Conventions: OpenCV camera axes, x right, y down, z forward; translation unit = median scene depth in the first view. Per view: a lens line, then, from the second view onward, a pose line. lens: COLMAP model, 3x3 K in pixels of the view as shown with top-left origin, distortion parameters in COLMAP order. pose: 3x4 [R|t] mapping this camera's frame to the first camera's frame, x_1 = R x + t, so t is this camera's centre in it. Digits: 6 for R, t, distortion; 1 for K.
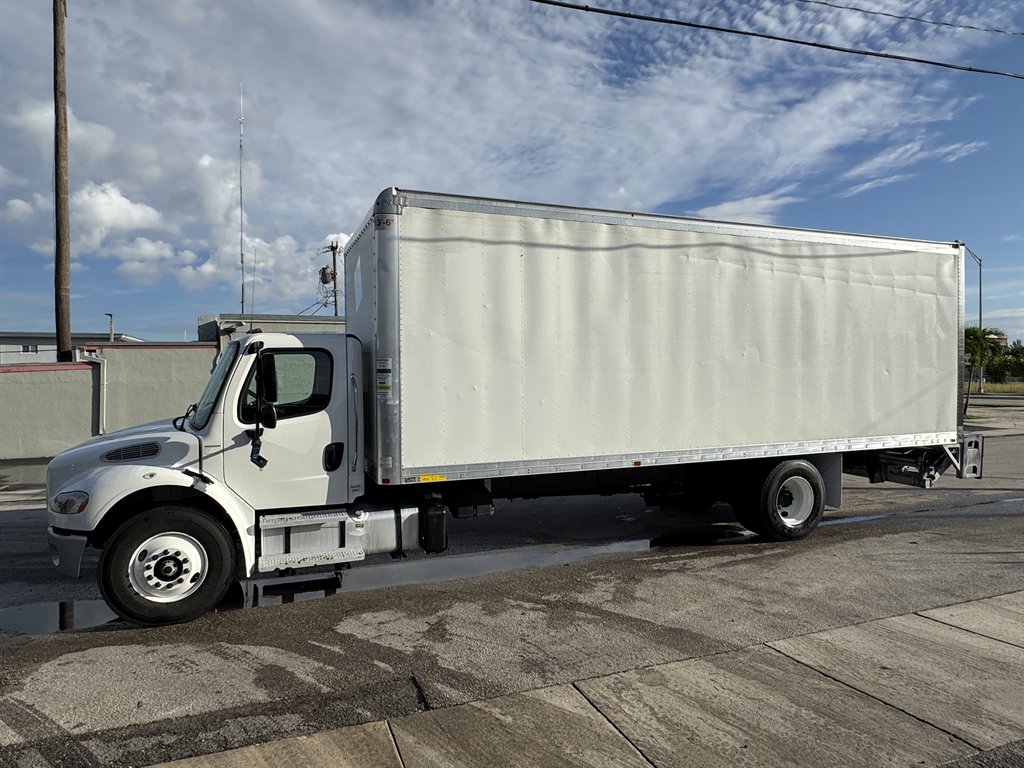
lens RADIAL K [[621.9, 0, 504.4], [0, 621.9, 381.3], [0, 0, 1]] dist [-0.005347, 0.002422]
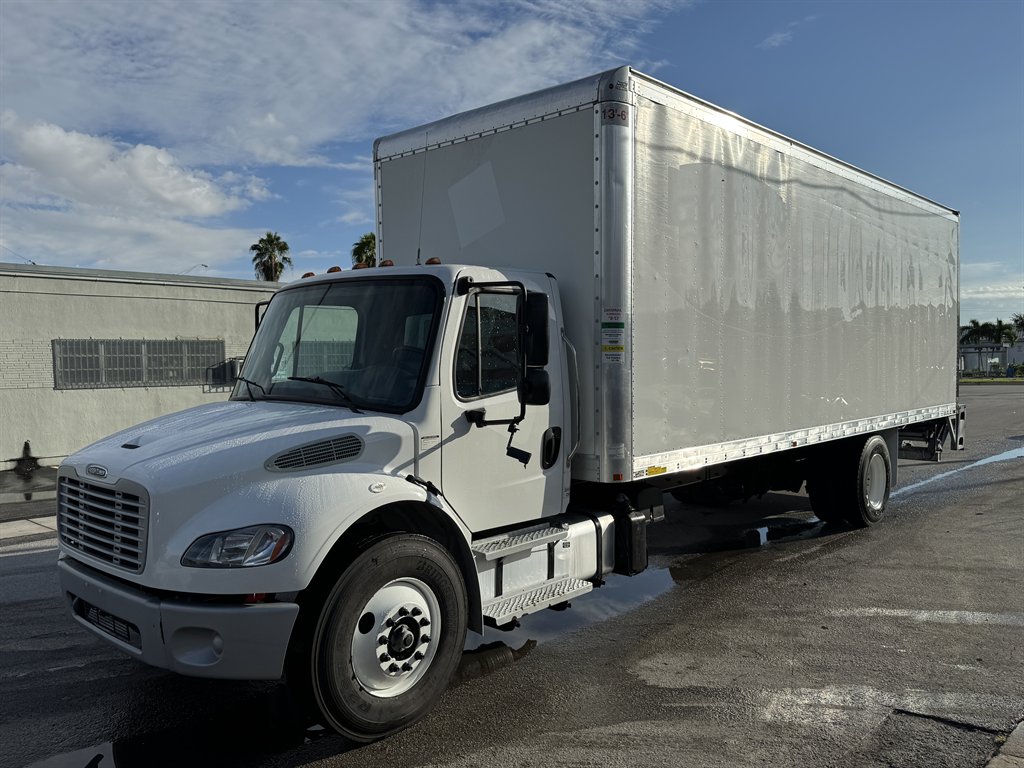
lens RADIAL K [[827.0, 0, 499.4], [0, 827.0, 388.0], [0, 0, 1]] dist [0.051184, -0.085071]
pose [[0.896754, -0.020482, 0.442055, -0.235291], [0.015769, 0.999773, 0.014335, 0.013155], [-0.442249, -0.005884, 0.896873, 0.066104]]
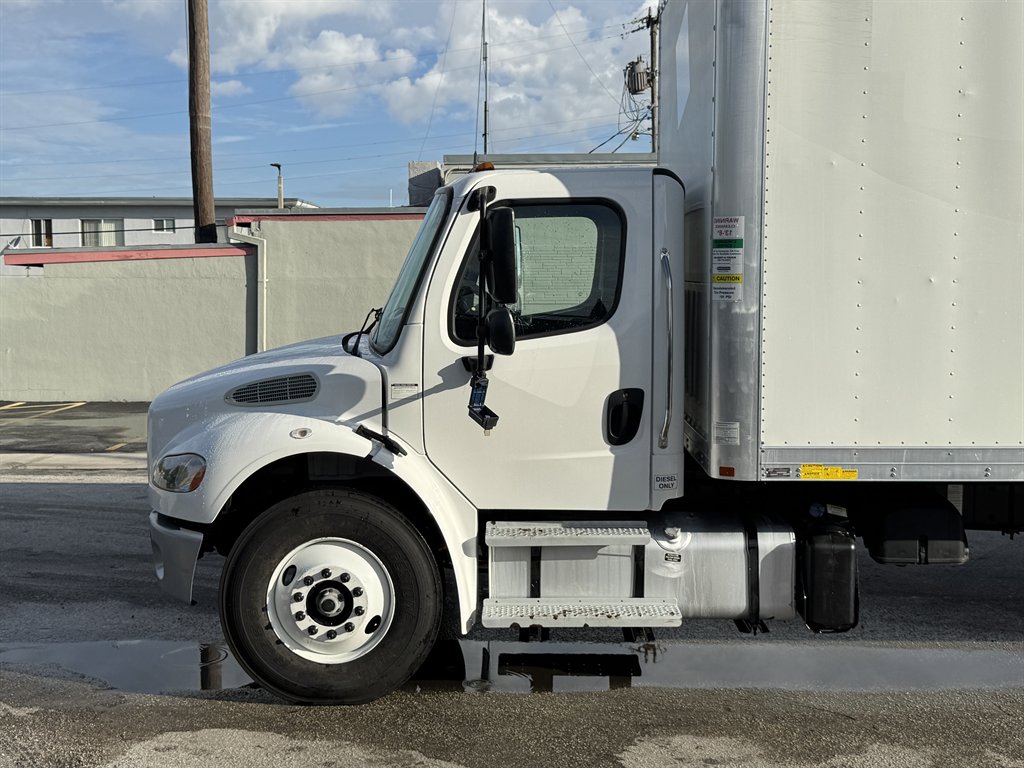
lens RADIAL K [[1200.2, 0, 511.1], [0, 1200.2, 376.3], [0, 0, 1]] dist [0.196887, -0.448703]
pose [[0.927943, 0.036353, -0.370945, 0.000051], [-0.008913, 0.997112, 0.075421, 0.005310], [0.372615, -0.066680, 0.925587, 0.022457]]
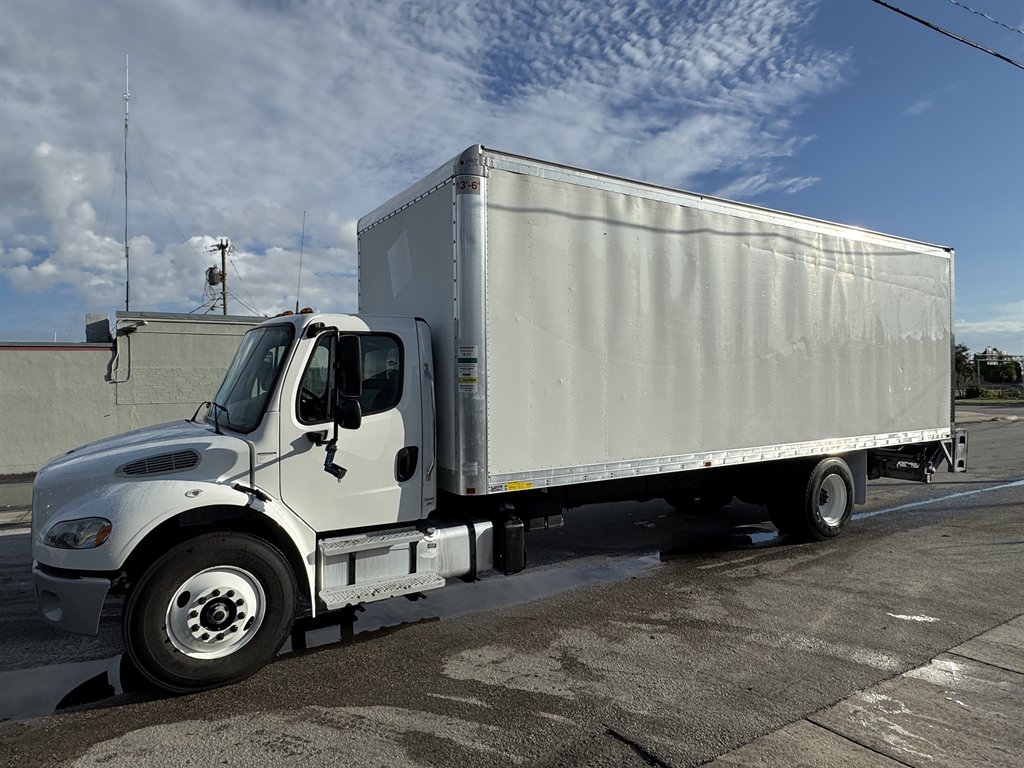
lens RADIAL K [[624.1, 0, 497.7], [0, 624.1, 386.4], [0, 0, 1]] dist [-0.003601, -0.000219]
pose [[0.983243, -0.003340, 0.182267, -0.098948], [0.005276, 0.999935, -0.010134, 0.008789], [-0.182222, 0.010926, 0.983197, 0.051597]]
